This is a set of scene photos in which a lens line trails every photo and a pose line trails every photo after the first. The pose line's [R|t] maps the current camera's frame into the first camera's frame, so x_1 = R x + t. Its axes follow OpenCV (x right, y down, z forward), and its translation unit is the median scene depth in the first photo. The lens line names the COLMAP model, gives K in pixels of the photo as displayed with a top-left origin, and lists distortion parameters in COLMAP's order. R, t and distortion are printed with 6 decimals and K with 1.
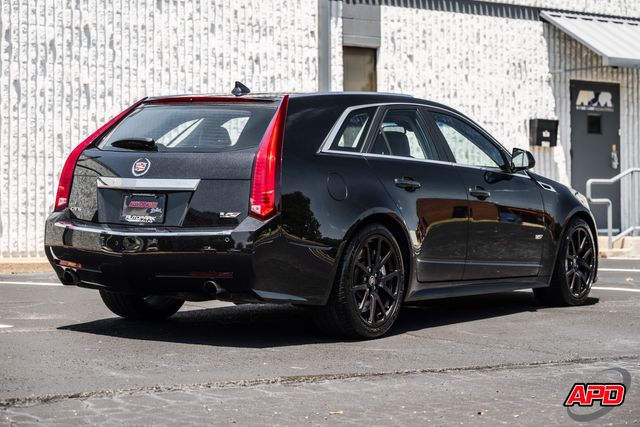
lens RADIAL K [[1401.3, 0, 336.4], [0, 1401.3, 209.5], [0, 0, 1]] dist [0.010855, 0.000000]
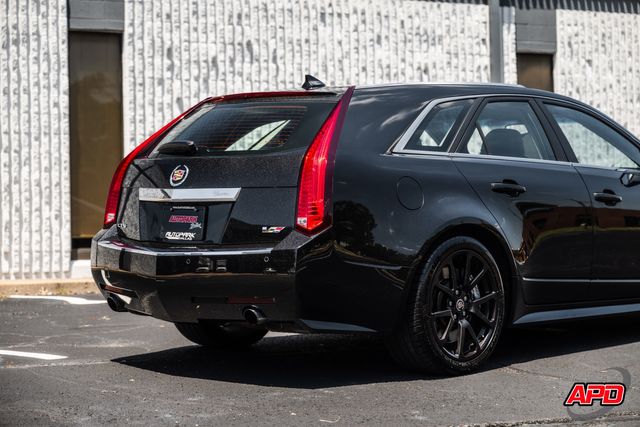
lens RADIAL K [[1261.5, 0, 335.2], [0, 1261.5, 225.1], [0, 0, 1]] dist [0.008920, 0.000000]
pose [[0.982397, -0.018556, -0.185881, 0.046717], [0.018967, 0.999820, 0.000430, 0.000780], [0.185840, -0.003948, 0.982572, 0.124933]]
